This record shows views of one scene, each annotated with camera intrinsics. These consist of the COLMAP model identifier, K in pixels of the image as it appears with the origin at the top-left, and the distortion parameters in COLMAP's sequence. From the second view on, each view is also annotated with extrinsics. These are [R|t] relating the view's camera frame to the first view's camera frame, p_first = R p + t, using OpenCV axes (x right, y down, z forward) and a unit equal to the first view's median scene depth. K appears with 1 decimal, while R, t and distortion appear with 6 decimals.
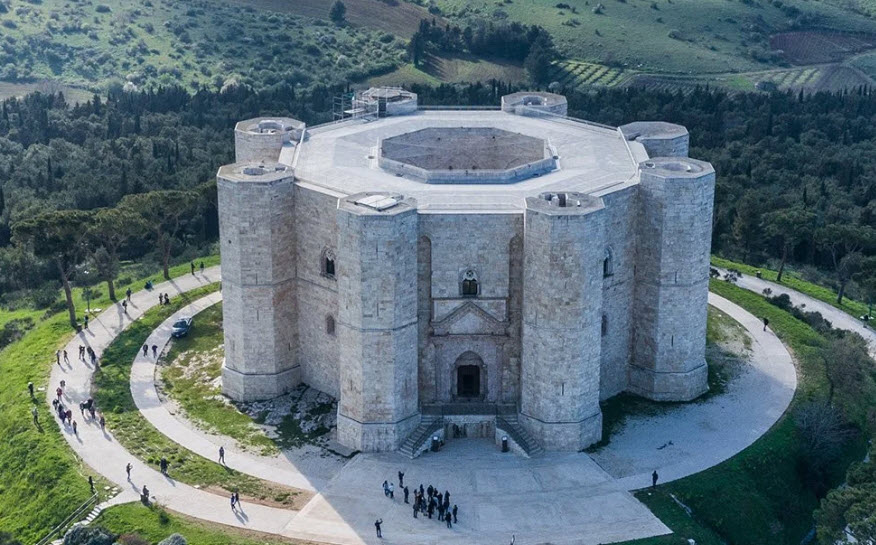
lens RADIAL K [[1720.1, 0, 438.6], [0, 1720.1, 272.9], [0, 0, 1]] dist [0.028430, 0.000000]
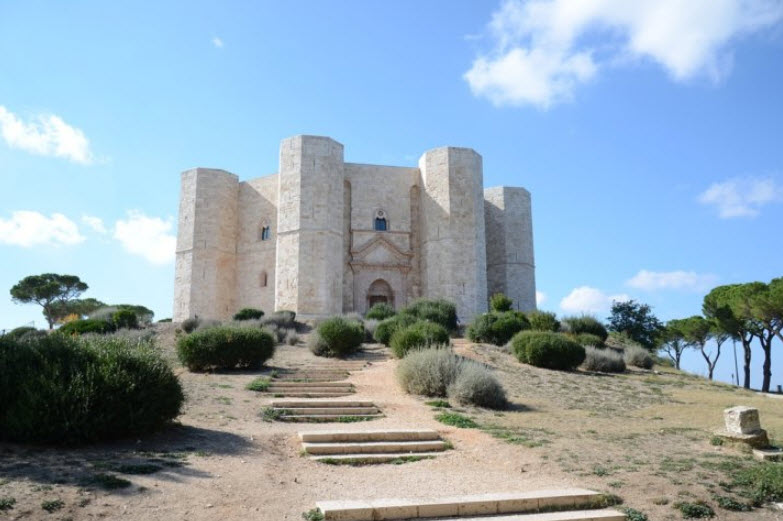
lens RADIAL K [[638.8, 0, 390.3], [0, 638.8, 260.8], [0, 0, 1]] dist [-0.052906, -0.000034]
pose [[0.979489, 0.033249, 0.198734, -0.068230], [0.073280, 0.859975, -0.505048, 0.271322], [-0.187699, 0.509252, 0.839900, 0.614964]]
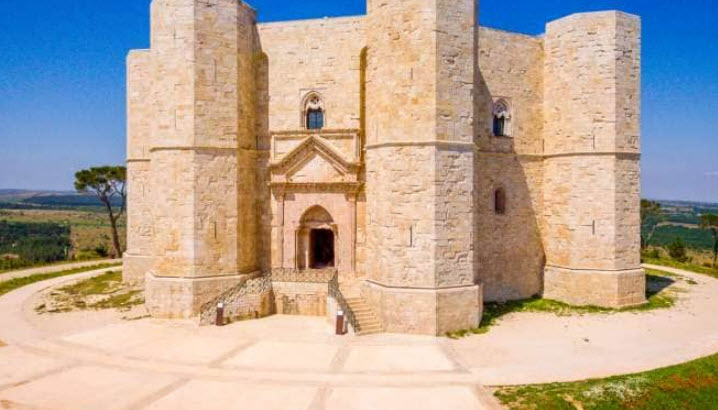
lens RADIAL K [[570.9, 0, 388.7], [0, 570.9, 205.1], [0, 0, 1]] dist [0.019942, -0.004566]
pose [[0.963393, 0.003577, -0.268070, 0.122893], [-0.088038, 0.948681, -0.303733, 0.124616], [0.253226, 0.316215, 0.914267, 0.777900]]
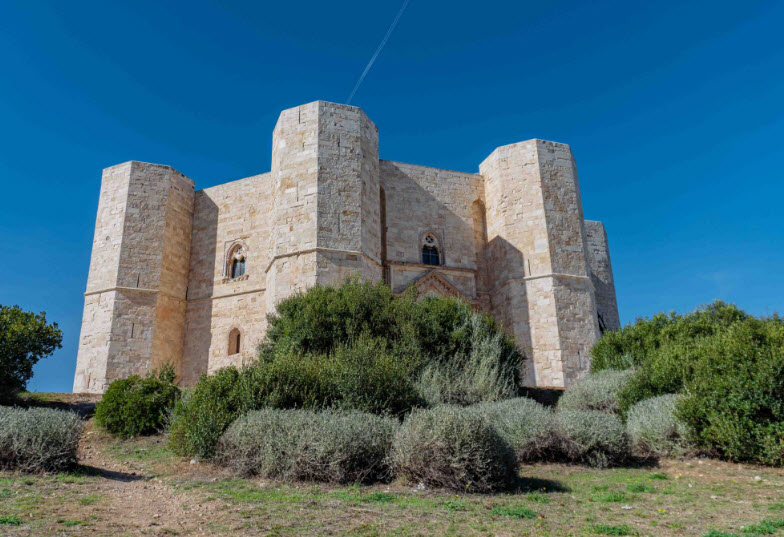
lens RADIAL K [[687.8, 0, 370.6], [0, 687.8, 252.0], [0, 0, 1]] dist [-0.018055, -0.003748]
pose [[0.953135, 0.095458, 0.287091, -0.100391], [0.110764, 0.772939, -0.624737, 0.203954], [-0.281540, 0.627258, 0.726142, 0.774563]]
